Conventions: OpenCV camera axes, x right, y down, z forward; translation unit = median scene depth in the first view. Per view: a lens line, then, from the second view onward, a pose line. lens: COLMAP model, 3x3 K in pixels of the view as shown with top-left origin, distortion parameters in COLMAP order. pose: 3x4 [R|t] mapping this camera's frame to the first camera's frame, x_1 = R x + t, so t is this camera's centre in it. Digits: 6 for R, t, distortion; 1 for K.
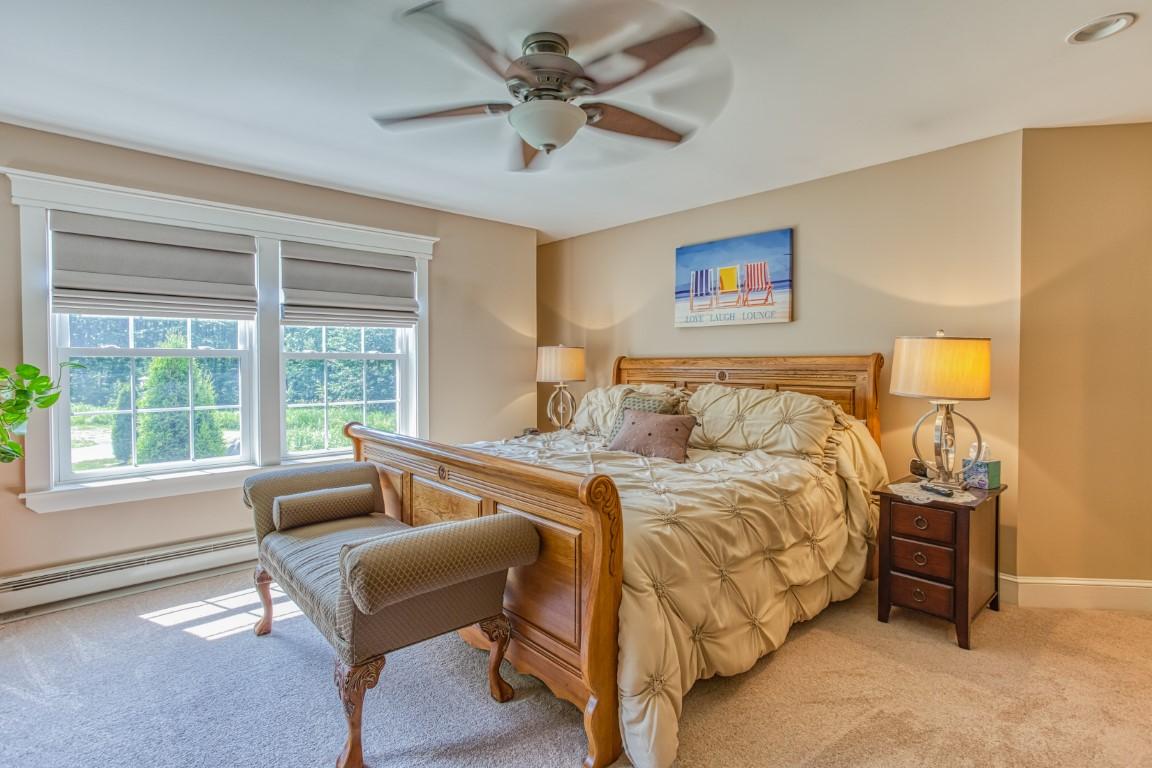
lens RADIAL K [[563.2, 0, 565.8], [0, 563.2, 376.6], [0, 0, 1]] dist [-0.043668, 0.025263]
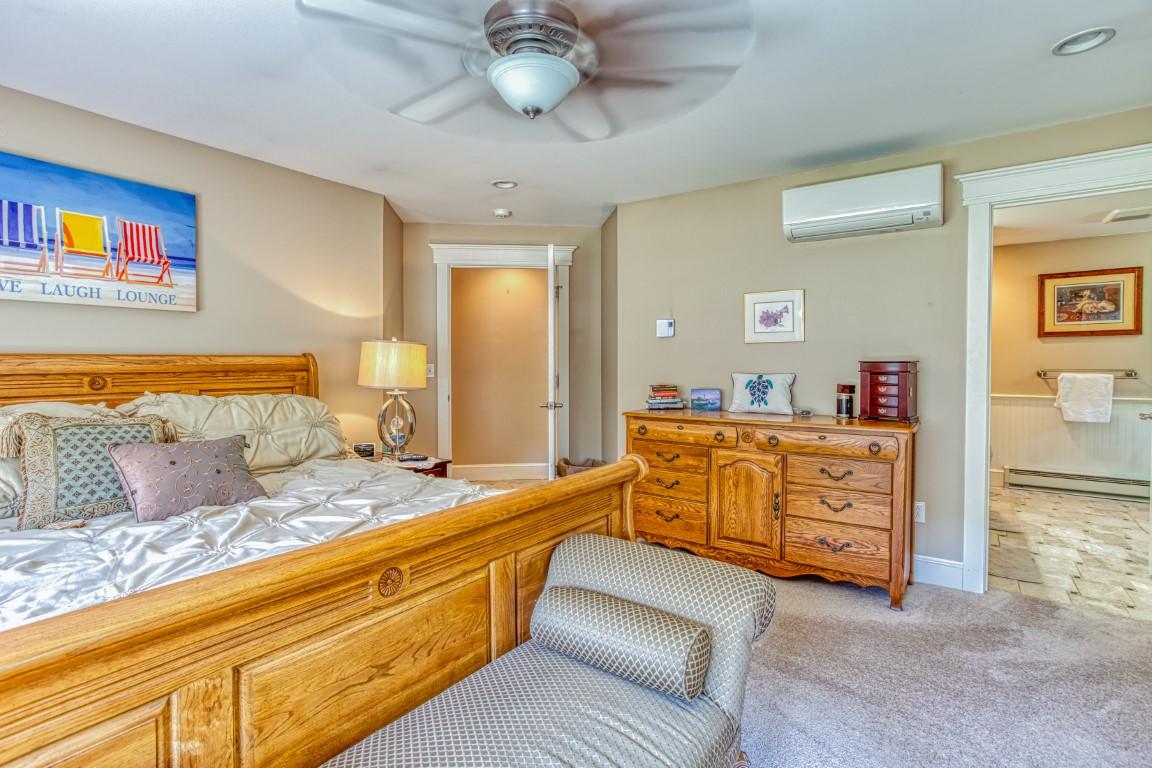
lens RADIAL K [[563.2, 0, 577.0], [0, 563.2, 380.3], [0, 0, 1]] dist [-0.043668, 0.025263]
pose [[-0.225074, -0.028496, 0.973925, -0.480589], [0.028218, 0.998962, 0.035750, -0.011762], [-0.973933, 0.035528, -0.224036, 0.617797]]
